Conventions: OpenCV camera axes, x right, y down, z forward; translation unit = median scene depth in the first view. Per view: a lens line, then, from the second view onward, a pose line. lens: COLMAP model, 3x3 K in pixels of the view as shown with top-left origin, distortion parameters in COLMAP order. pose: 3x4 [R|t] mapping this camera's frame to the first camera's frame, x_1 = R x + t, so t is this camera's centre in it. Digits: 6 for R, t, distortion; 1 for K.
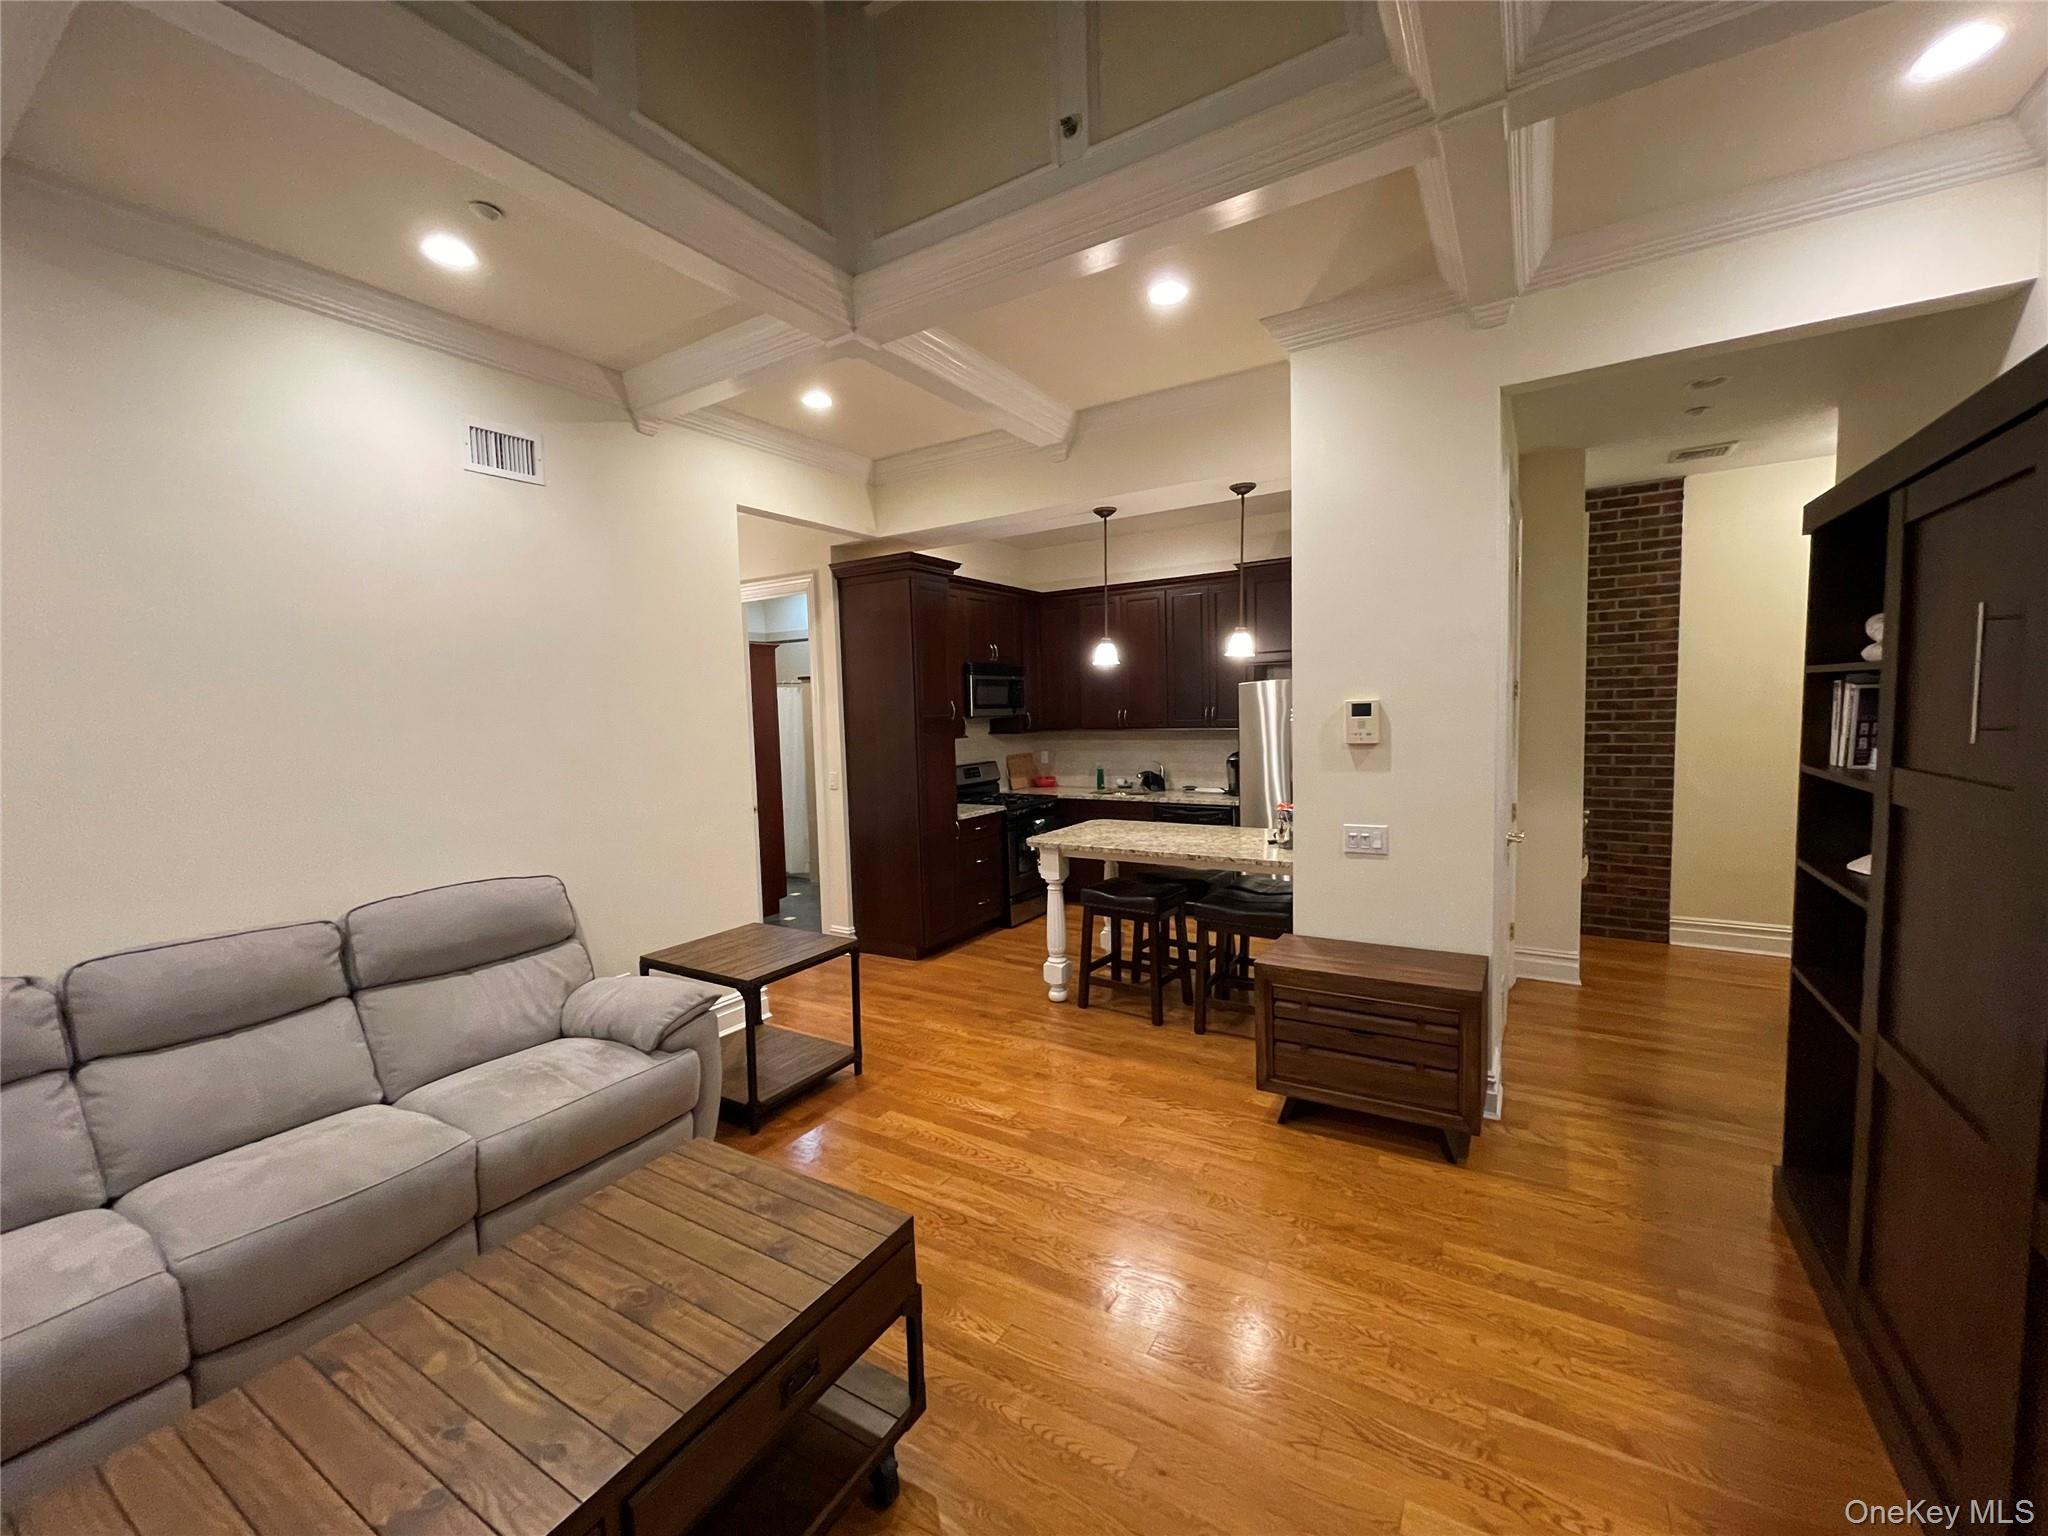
lens RADIAL K [[820.7, 0, 1029.9], [0, 820.7, 771.6], [0, 0, 1]] dist [-0.000553, -0.000895]
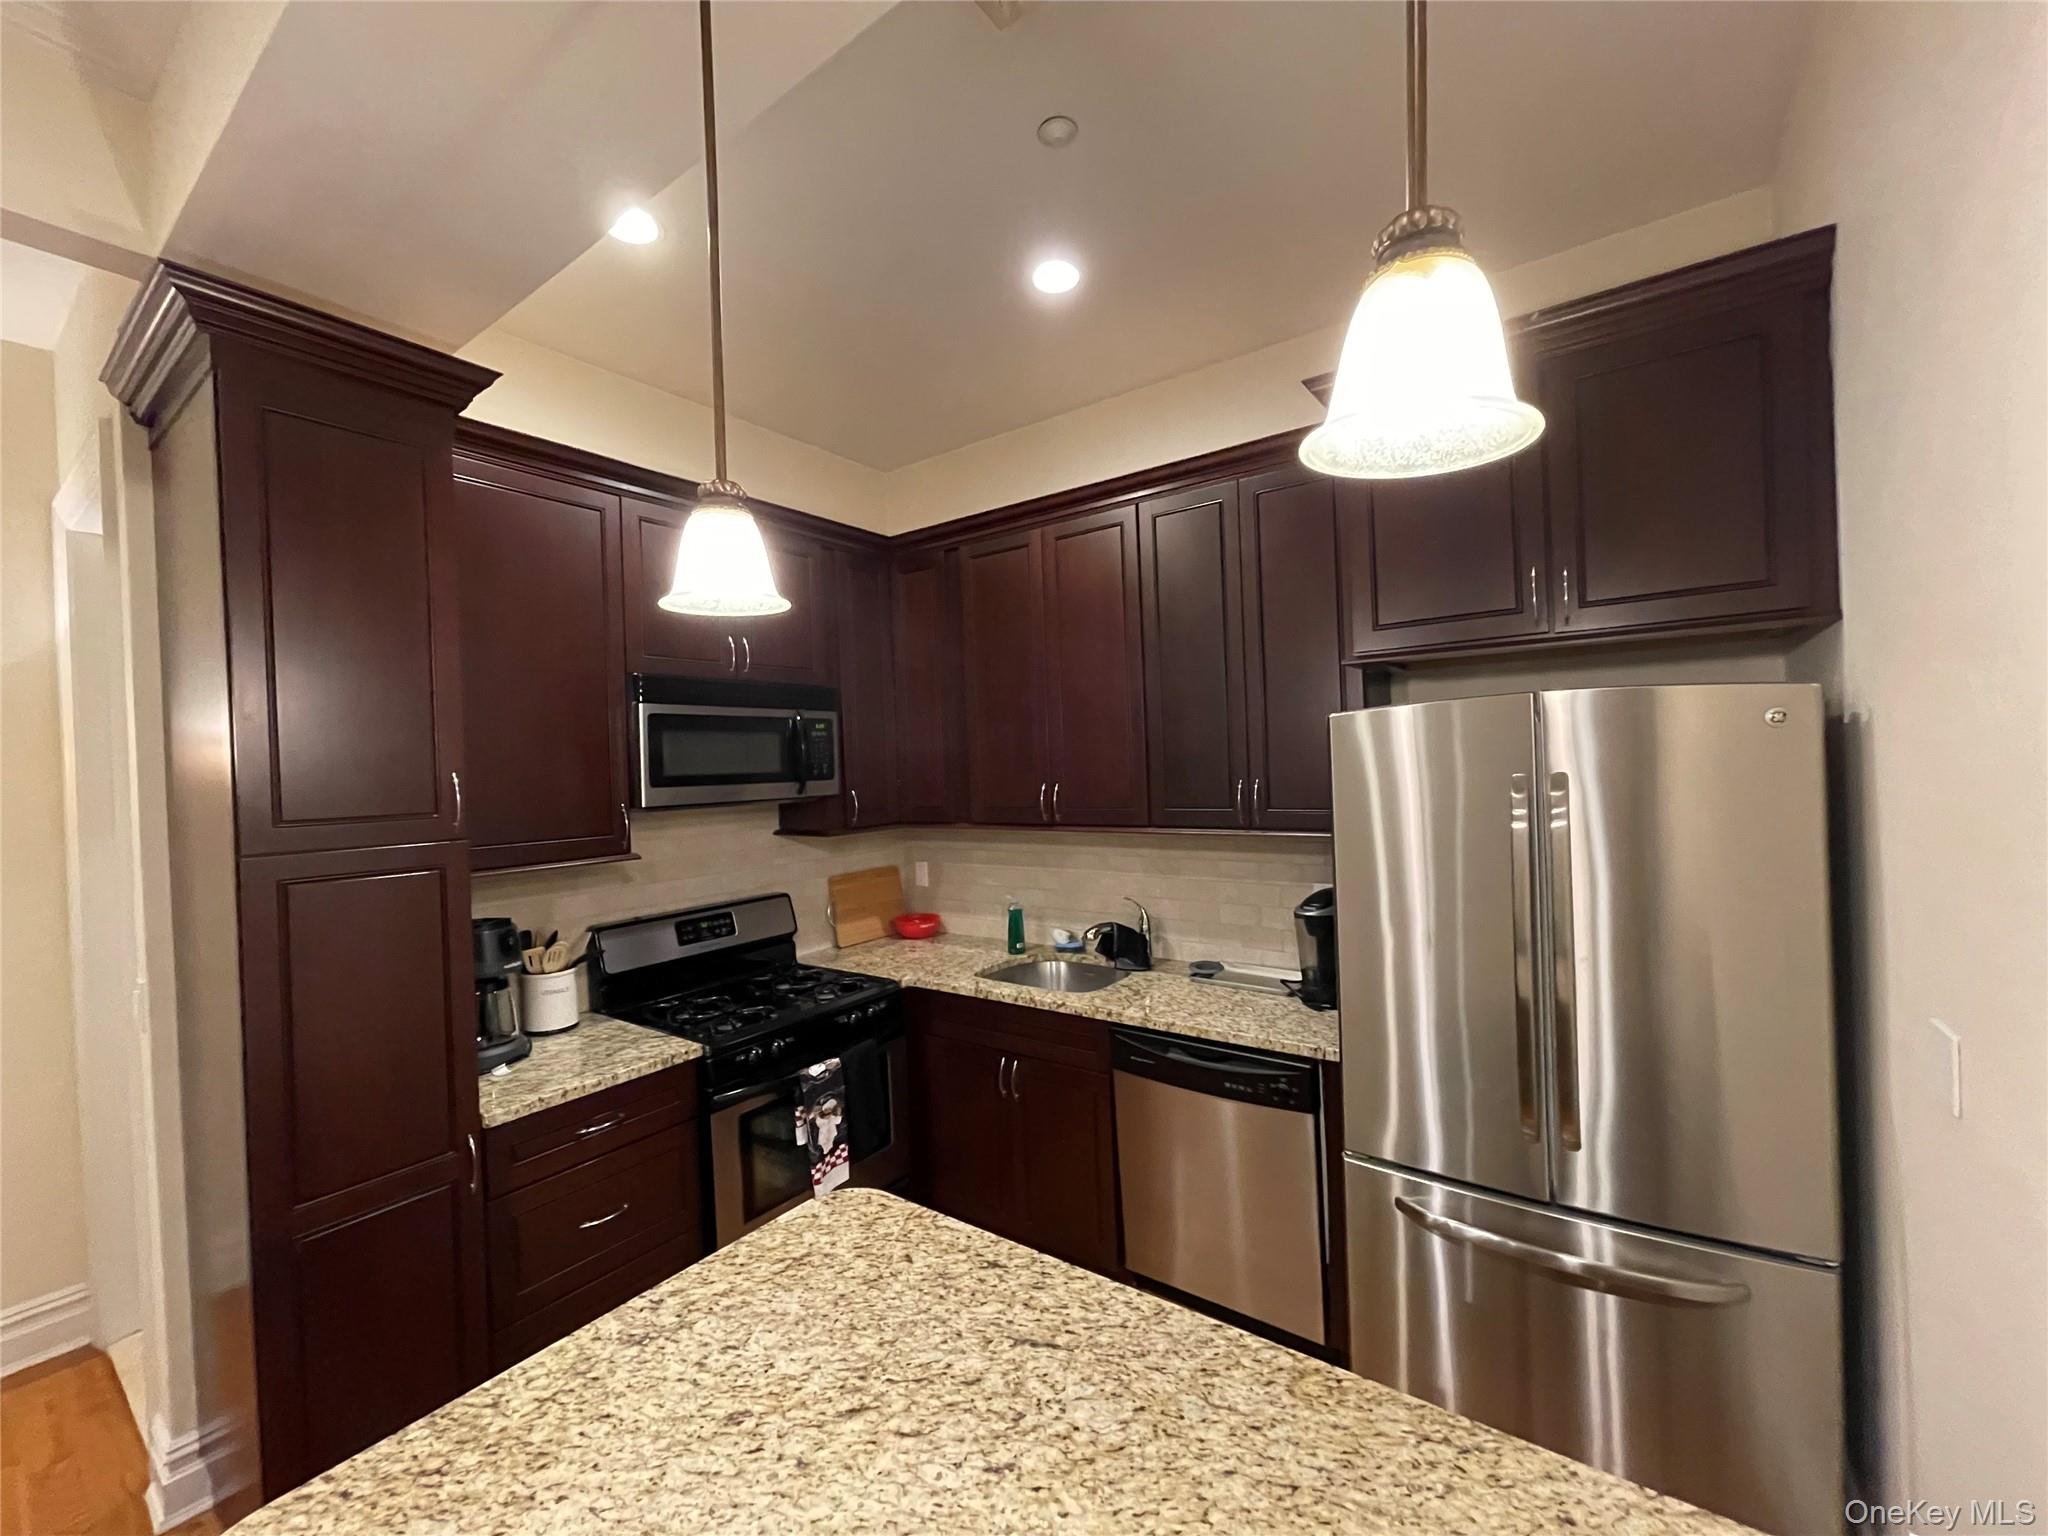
lens RADIAL K [[820.7, 0, 1026.7], [0, 820.7, 764.7], [0, 0, 1]] dist [-0.000553, -0.000895]
pose [[0.997456, -0.008936, -0.070728, 0.261797], [0.003598, 0.997159, -0.075243, -0.102654], [0.071199, 0.074797, 0.994654, 1.111228]]
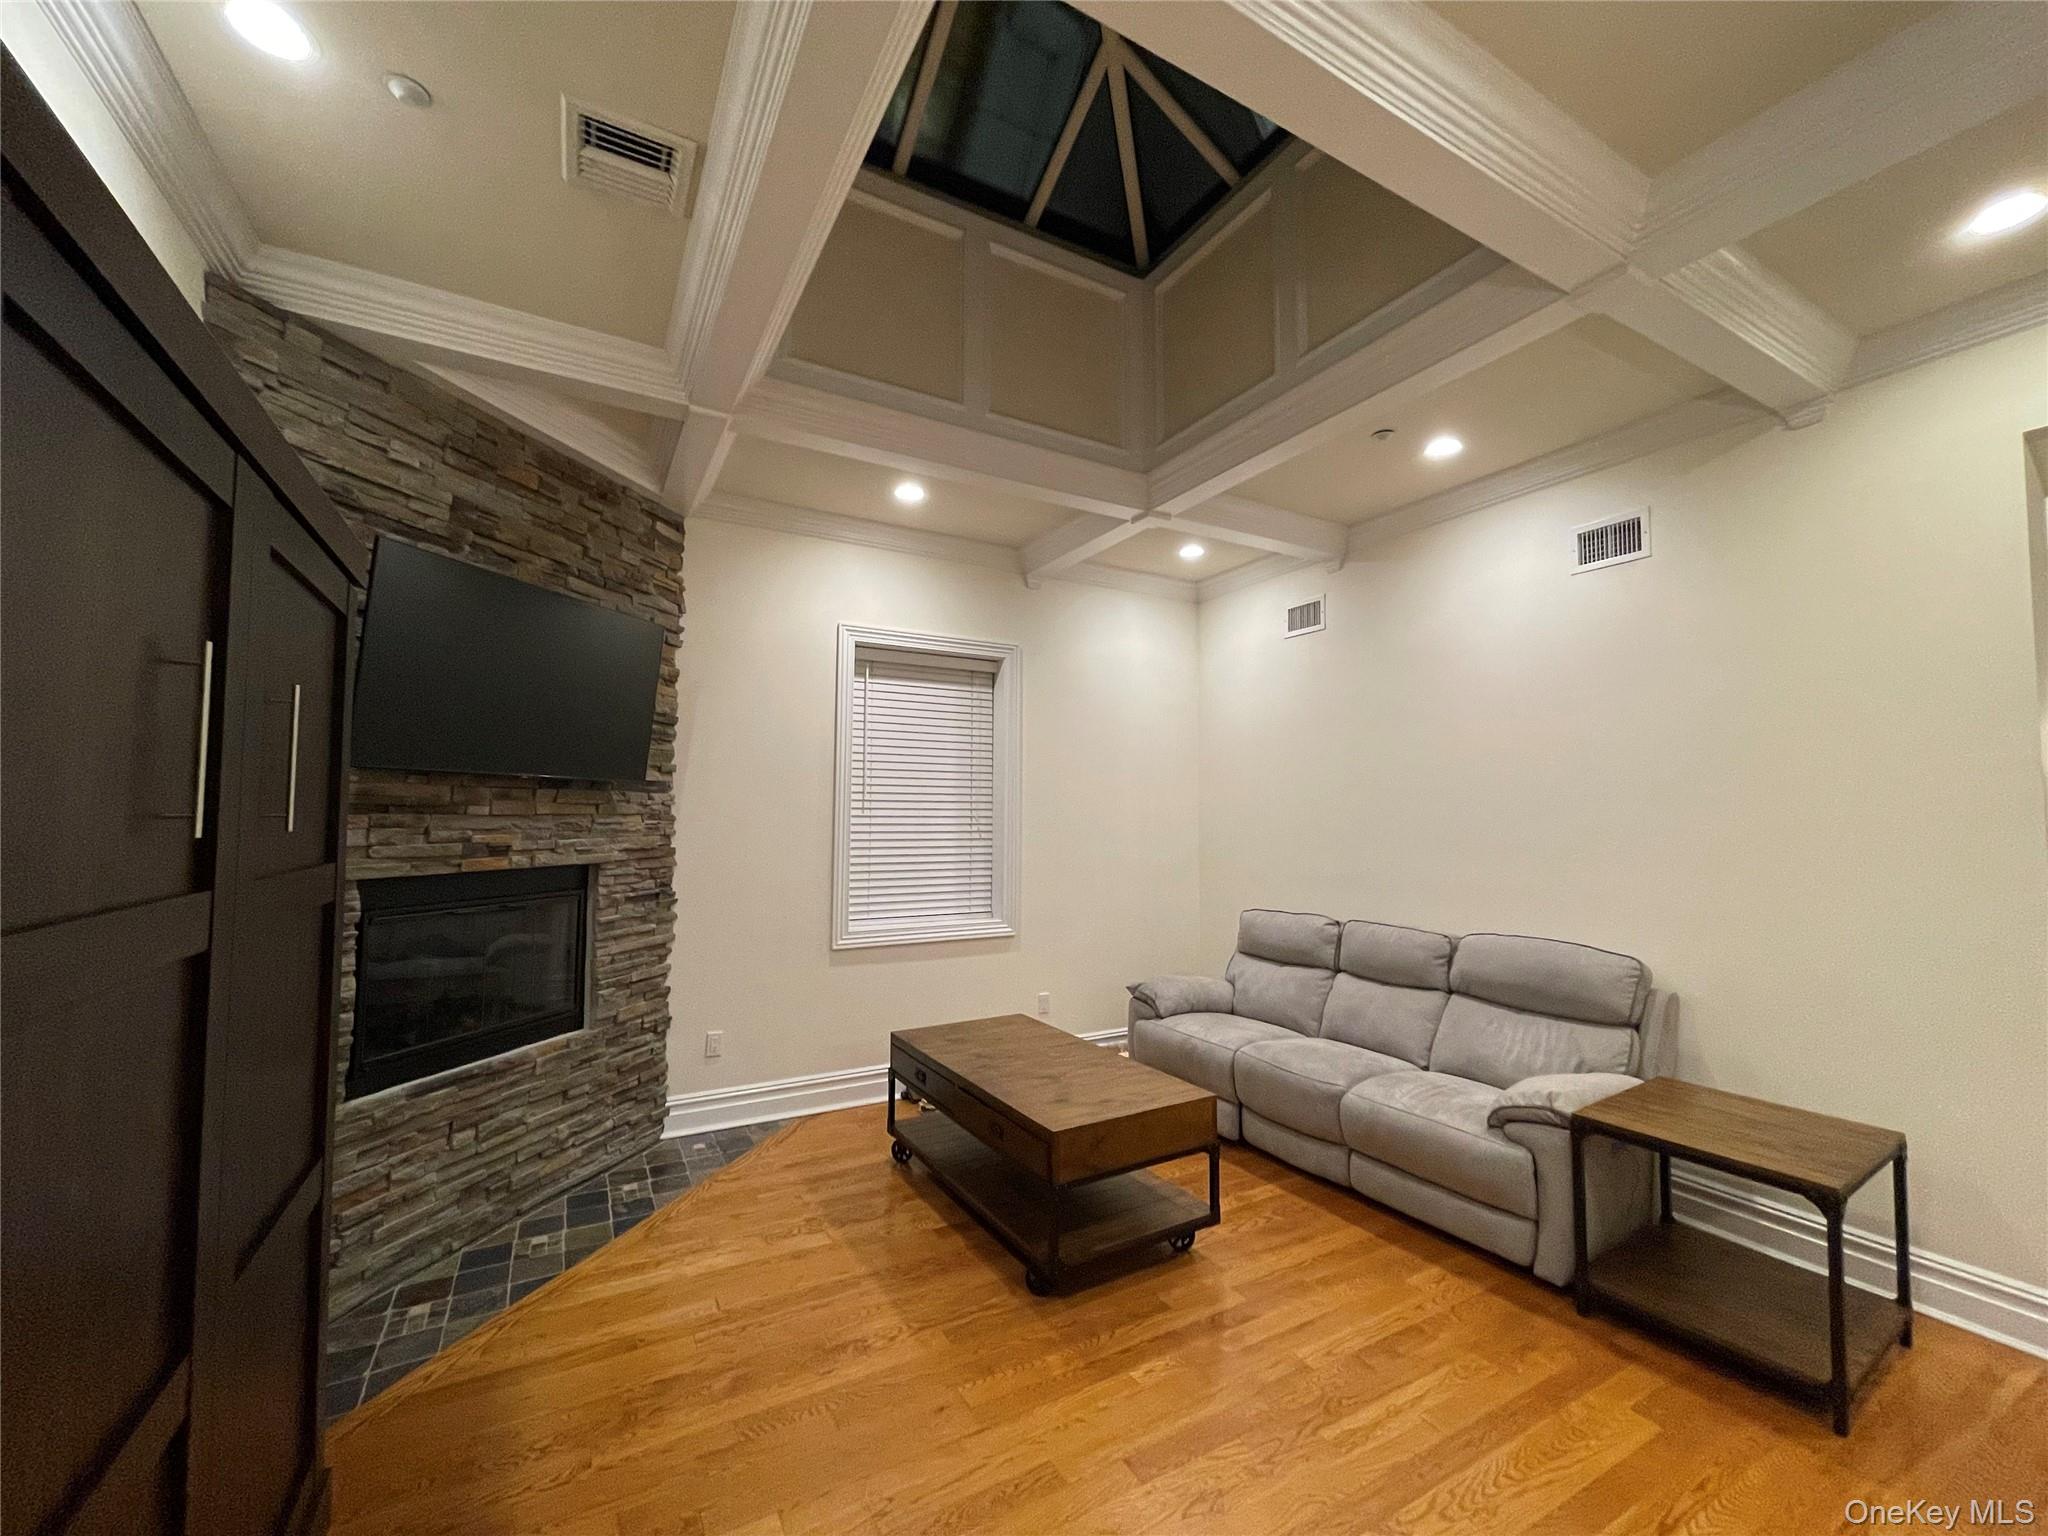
lens RADIAL K [[820.7, 0, 1034.4], [0, 820.7, 764.9], [0, 0, 1]] dist [-0.000553, -0.000895]
pose [[-0.470982, -0.025894, -0.881763, 0.620323], [-0.062178, 0.998057, 0.003902, -0.061687], [0.879949, 0.056664, -0.471677, 0.846715]]
